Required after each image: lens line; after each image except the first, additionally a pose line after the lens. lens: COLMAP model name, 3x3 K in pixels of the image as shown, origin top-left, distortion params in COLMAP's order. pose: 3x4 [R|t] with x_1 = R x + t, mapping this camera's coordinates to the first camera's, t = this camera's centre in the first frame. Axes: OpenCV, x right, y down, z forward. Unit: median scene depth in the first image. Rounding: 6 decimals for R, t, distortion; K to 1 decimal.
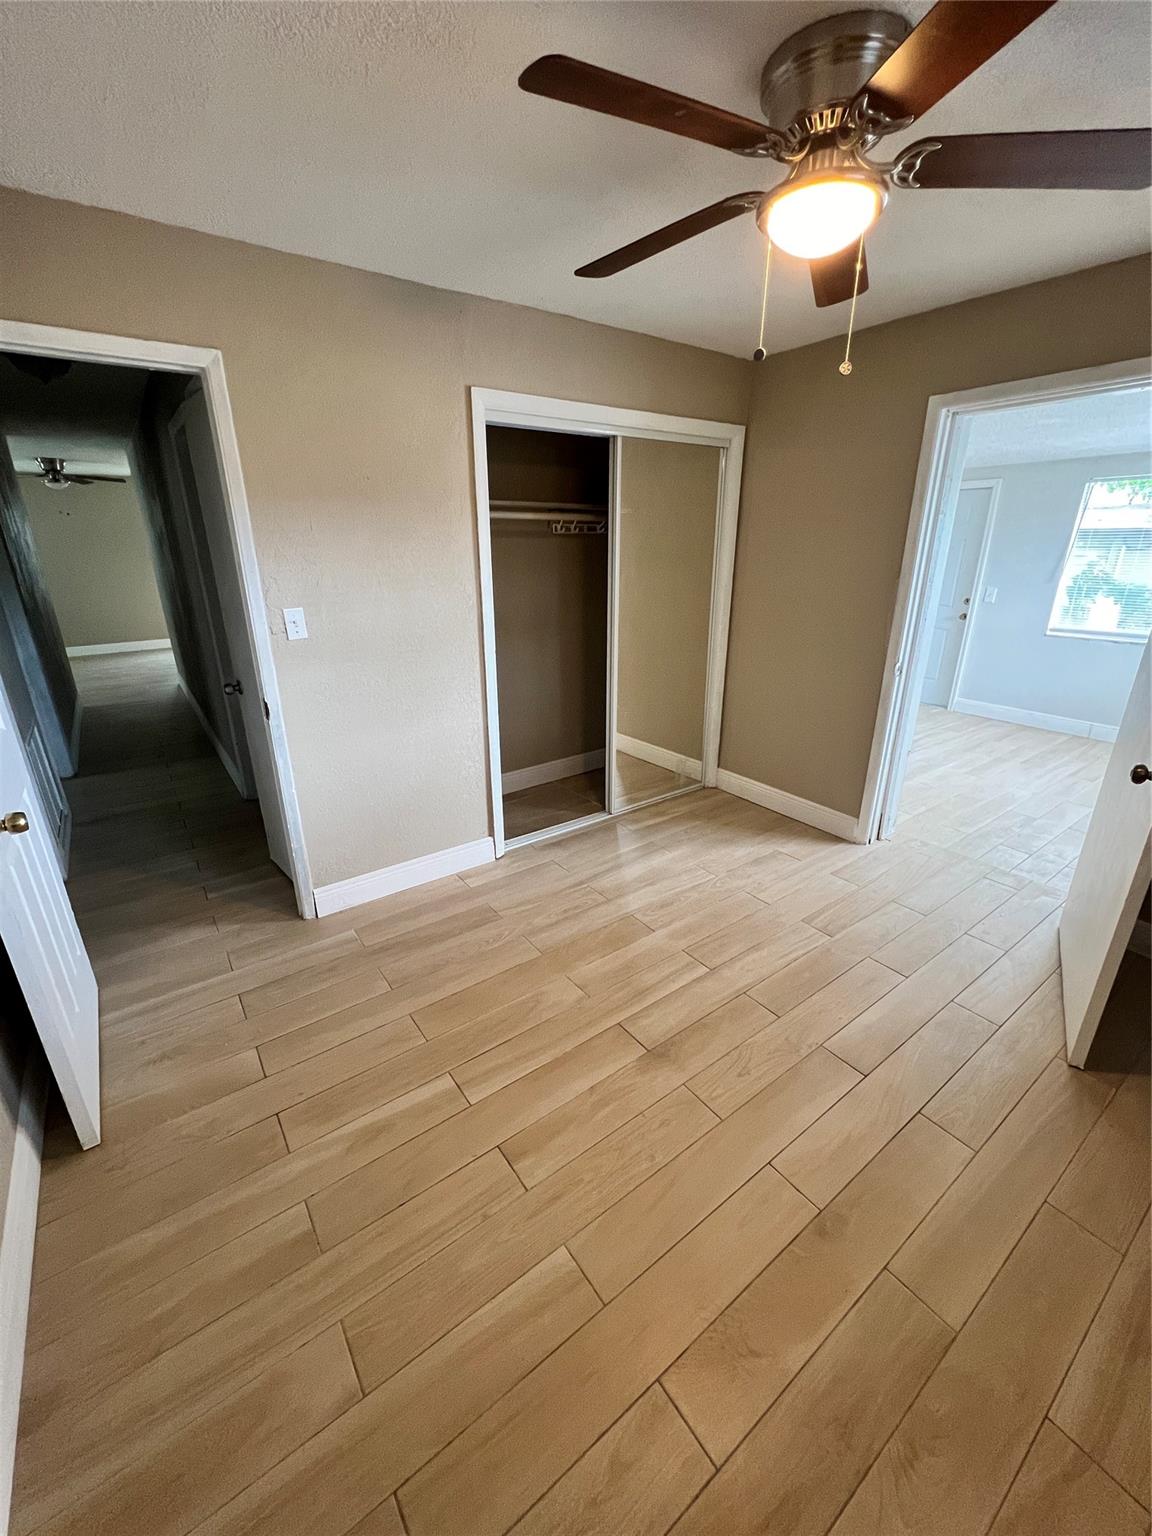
lens RADIAL K [[615.3, 0, 569.3], [0, 615.3, 766.6], [0, 0, 1]] dist [-0.002735, 0.000339]
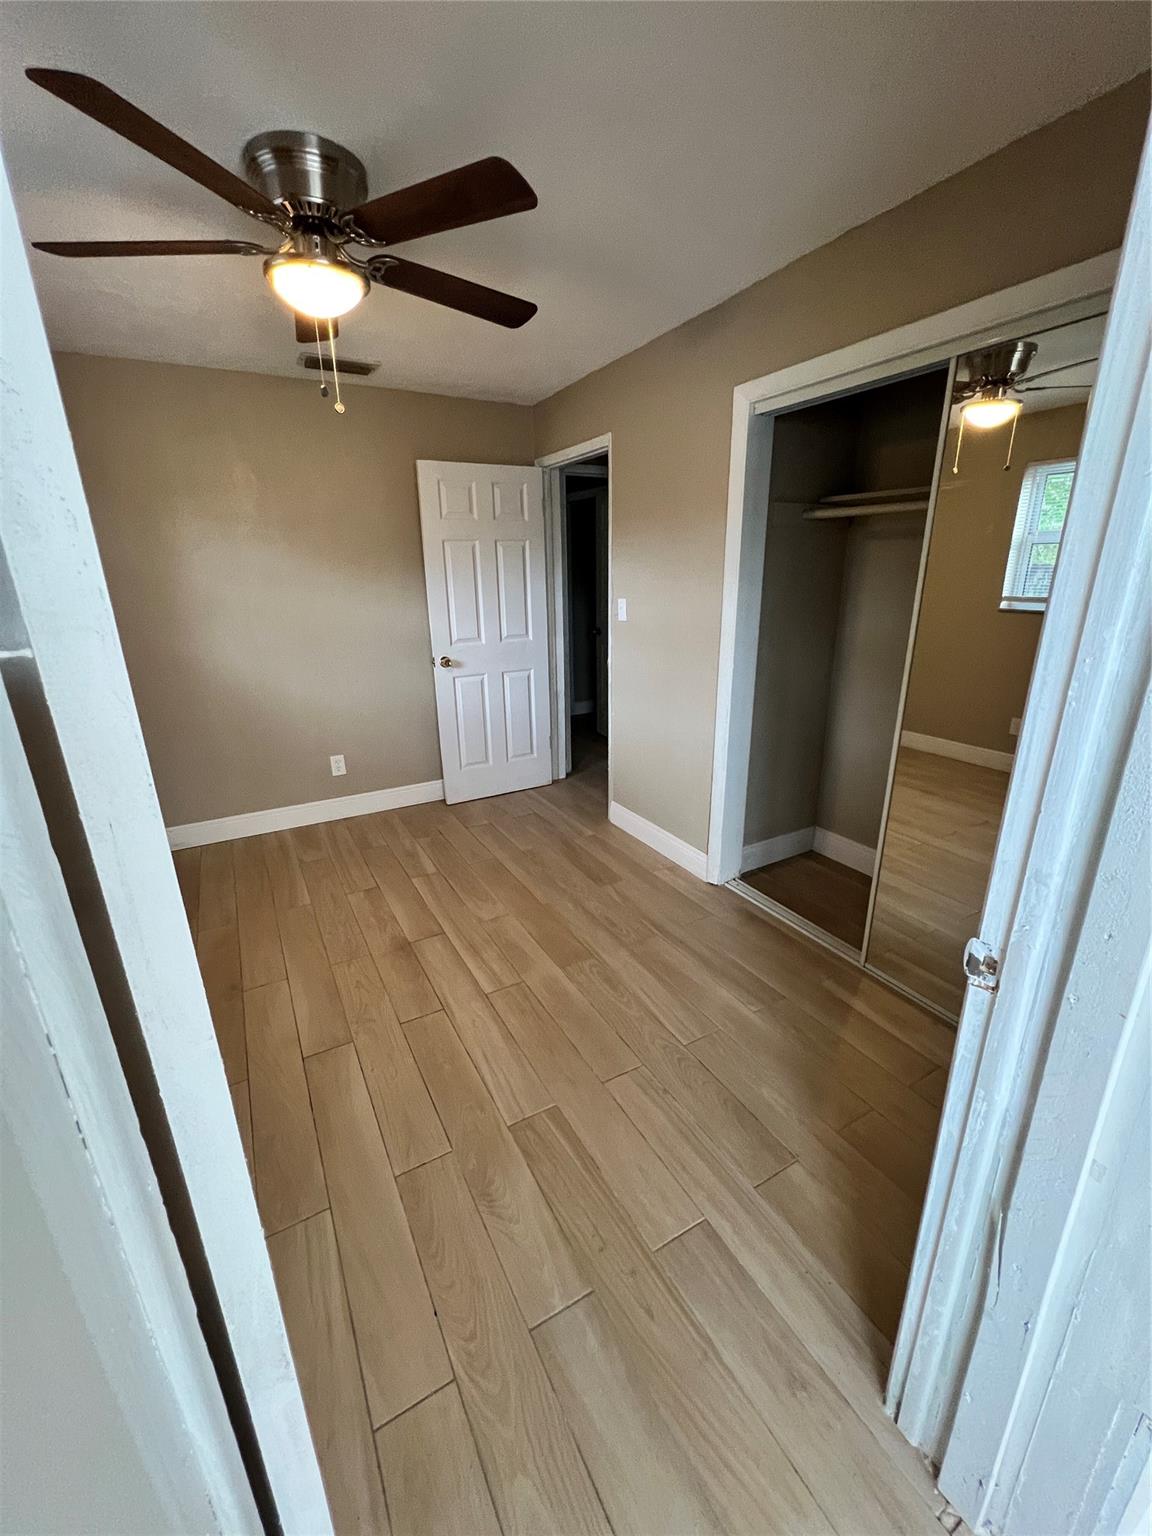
lens RADIAL K [[615.3, 0, 569.3], [0, 615.3, 766.6], [0, 0, 1]] dist [-0.002735, 0.000339]
pose [[-0.118214, 0.313110, -0.942331, 1.021124], [-0.325821, 0.884214, 0.334673, -0.349152], [0.938012, 0.346595, -0.002509, 1.019924]]
